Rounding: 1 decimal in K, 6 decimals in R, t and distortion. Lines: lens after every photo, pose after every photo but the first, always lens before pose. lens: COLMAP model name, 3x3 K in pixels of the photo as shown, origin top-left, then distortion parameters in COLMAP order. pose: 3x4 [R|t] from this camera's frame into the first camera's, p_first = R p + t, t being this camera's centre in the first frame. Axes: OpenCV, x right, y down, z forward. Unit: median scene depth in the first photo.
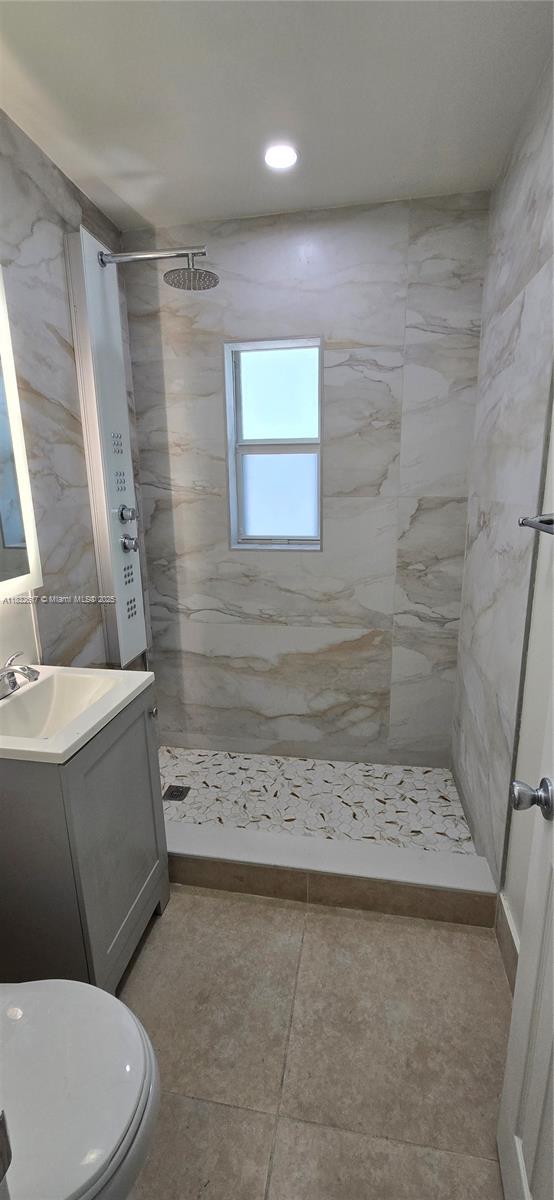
lens RADIAL K [[493.4, 0, 275.8], [0, 493.4, 598.2], [0, 0, 1]] dist [0.005951, -0.001091]
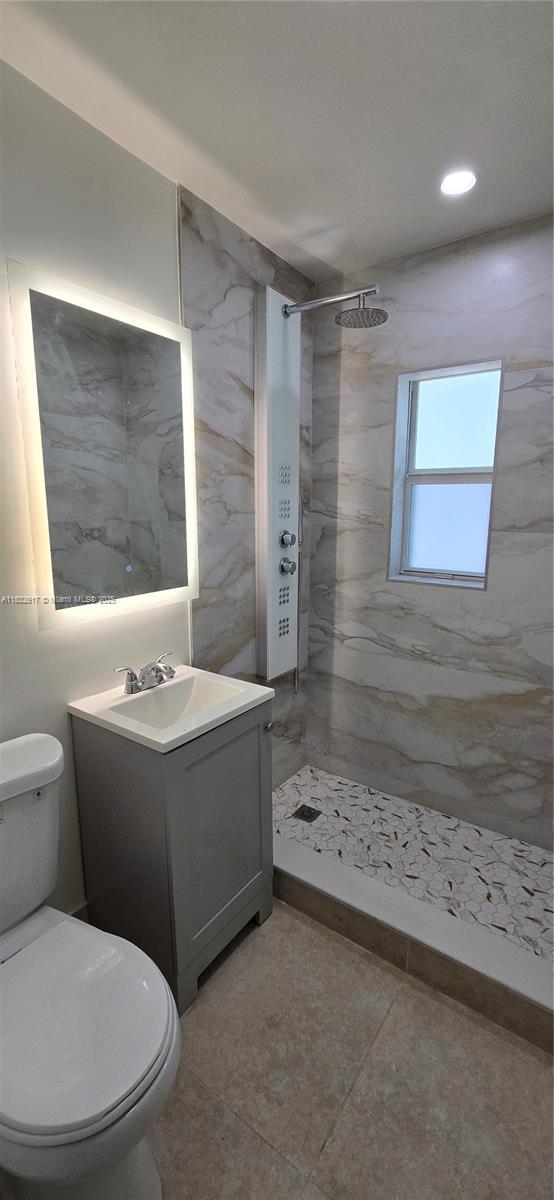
lens RADIAL K [[493.4, 0, 273.1], [0, 493.4, 599.2], [0, 0, 1]] dist [0.005951, -0.001091]
pose [[0.906675, 0.098969, -0.410055, 0.127131], [-0.119062, 0.992604, -0.023690, -0.012065], [0.404678, 0.070301, 0.911753, 0.020080]]
